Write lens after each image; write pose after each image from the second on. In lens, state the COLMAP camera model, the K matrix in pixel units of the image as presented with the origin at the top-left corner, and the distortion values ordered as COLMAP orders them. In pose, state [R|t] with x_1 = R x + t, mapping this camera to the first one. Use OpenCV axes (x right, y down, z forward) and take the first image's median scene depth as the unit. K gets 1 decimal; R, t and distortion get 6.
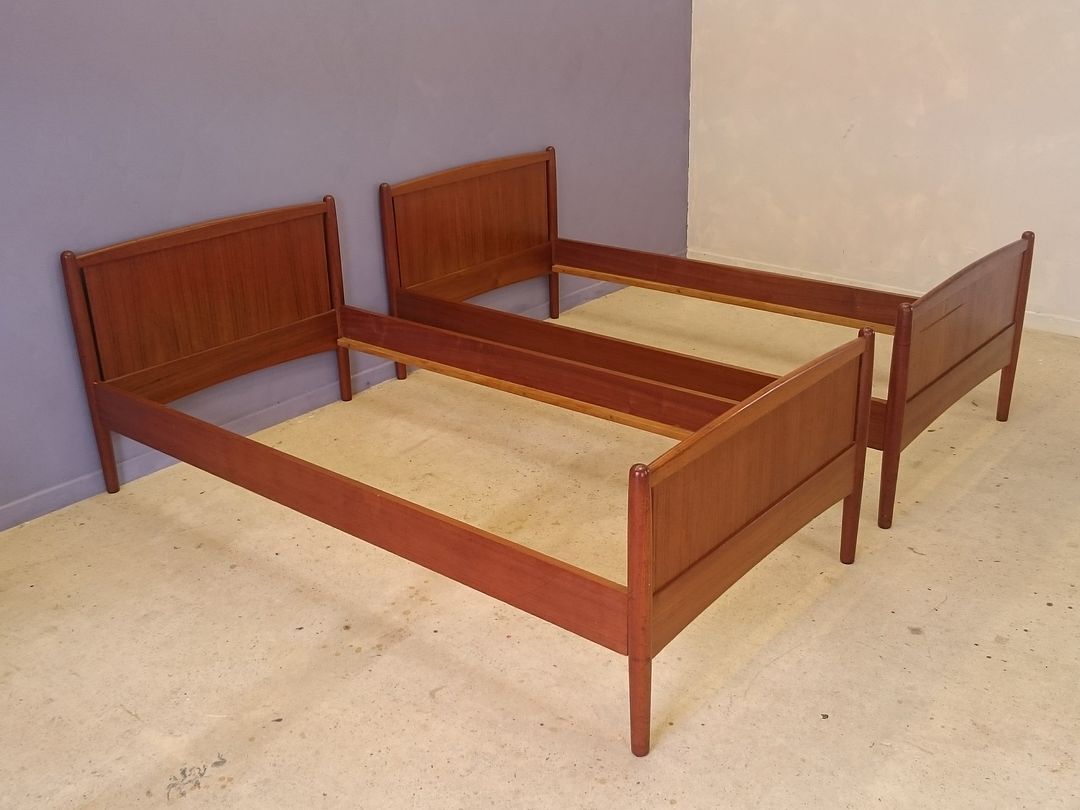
lens RADIAL K [[1116.7, 0, 540.0], [0, 1116.7, 405.0], [0, 0, 1]] dist [0.018027, -0.006185]
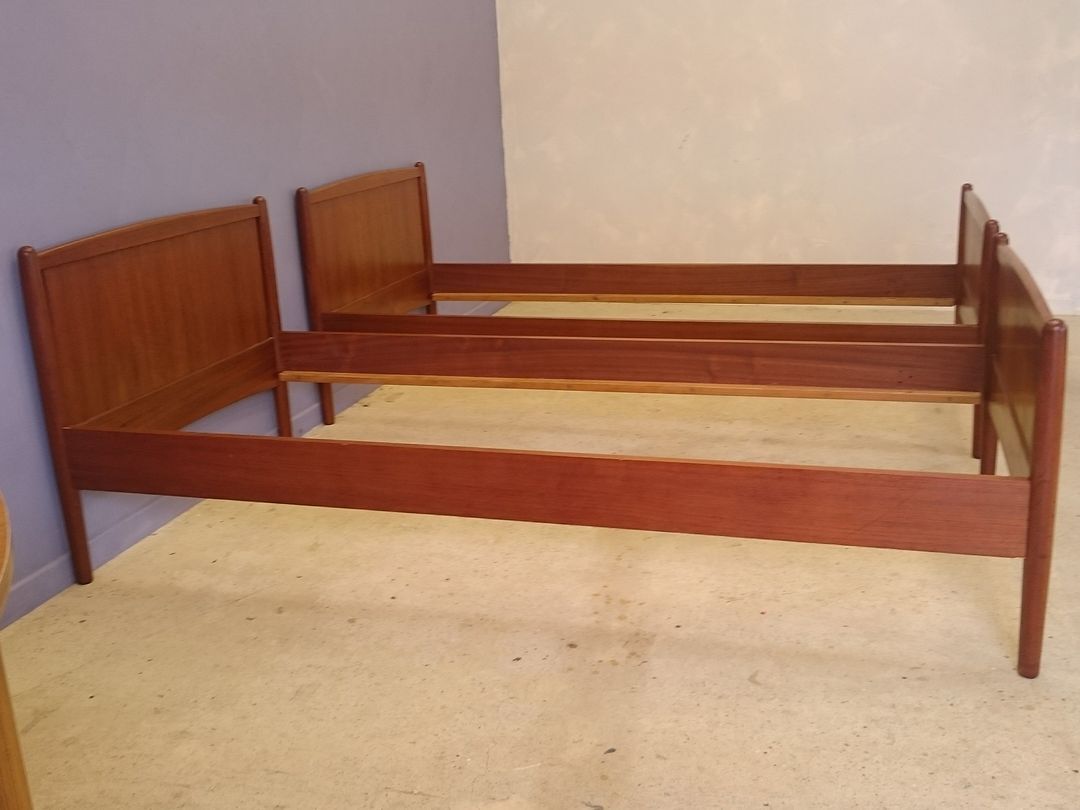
lens RADIAL K [[1154.3, 0, 540.0], [0, 1154.3, 405.0], [0, 0, 1]] dist [0.055770, -0.259956]
pose [[0.917263, -0.122486, 0.378981, -0.322169], [0.166672, 0.982260, -0.085939, 0.066101], [-0.361731, 0.141995, 0.921406, 0.156845]]
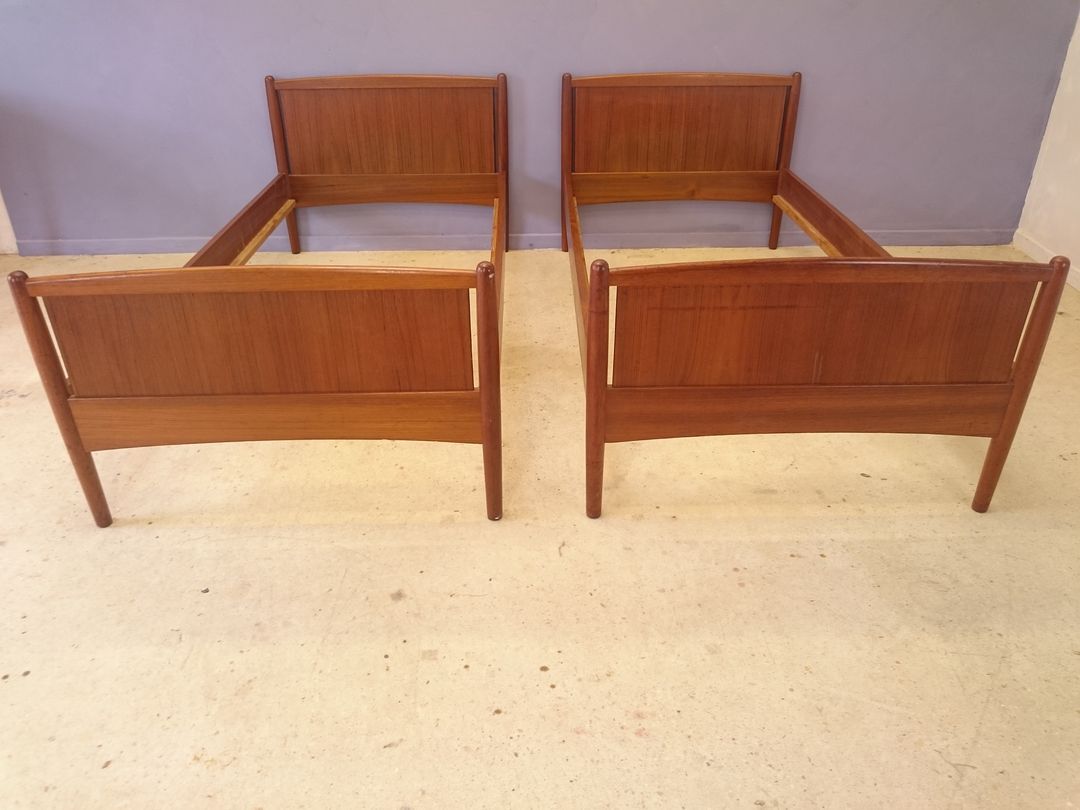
lens RADIAL K [[832.1, 0, 540.0], [0, 832.1, 405.0], [0, 0, 1]] dist [0.010786, -0.044131]
pose [[0.654066, 0.393154, -0.646241, 0.515027], [-0.295474, 0.919238, 0.260186, -0.100149], [0.696342, 0.020768, 0.717409, 0.381052]]
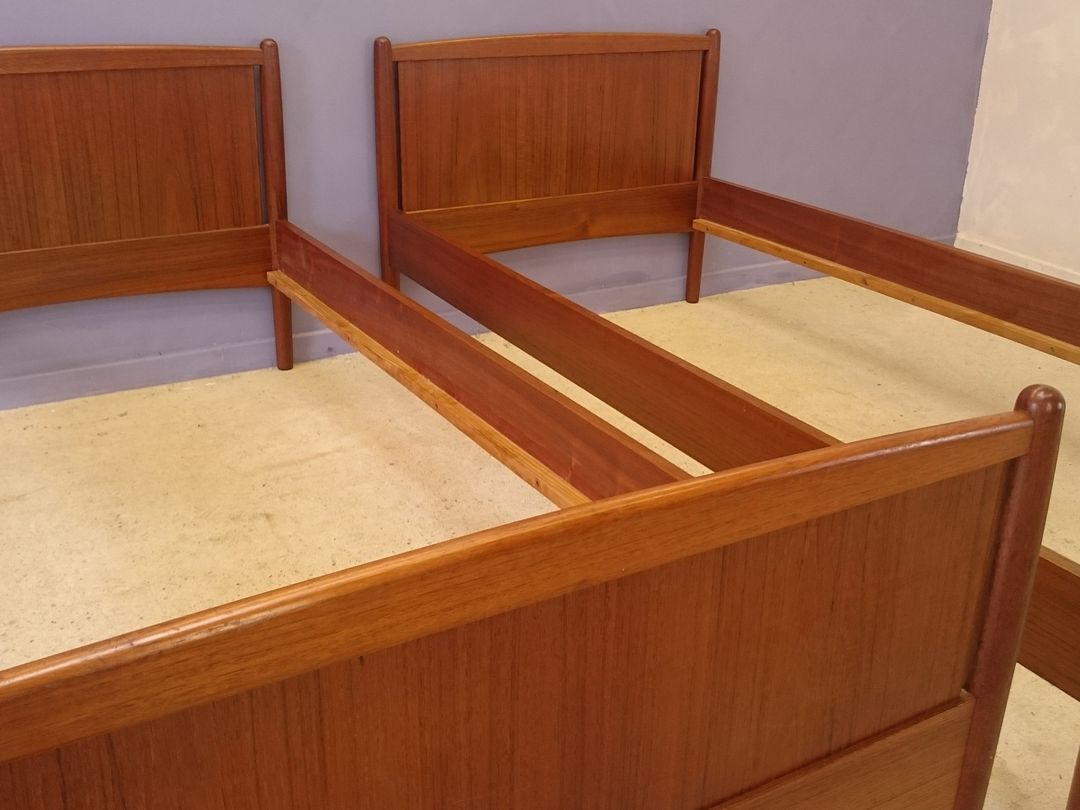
lens RADIAL K [[1140.5, 0, 540.0], [0, 1140.5, 405.0], [0, 0, 1]] dist [0.060295, -0.238007]
pose [[0.938441, 0.175982, -0.297251, 0.169188], [-0.172994, 0.984244, 0.036551, -0.033936], [0.299000, 0.017121, 0.954099, 0.415798]]
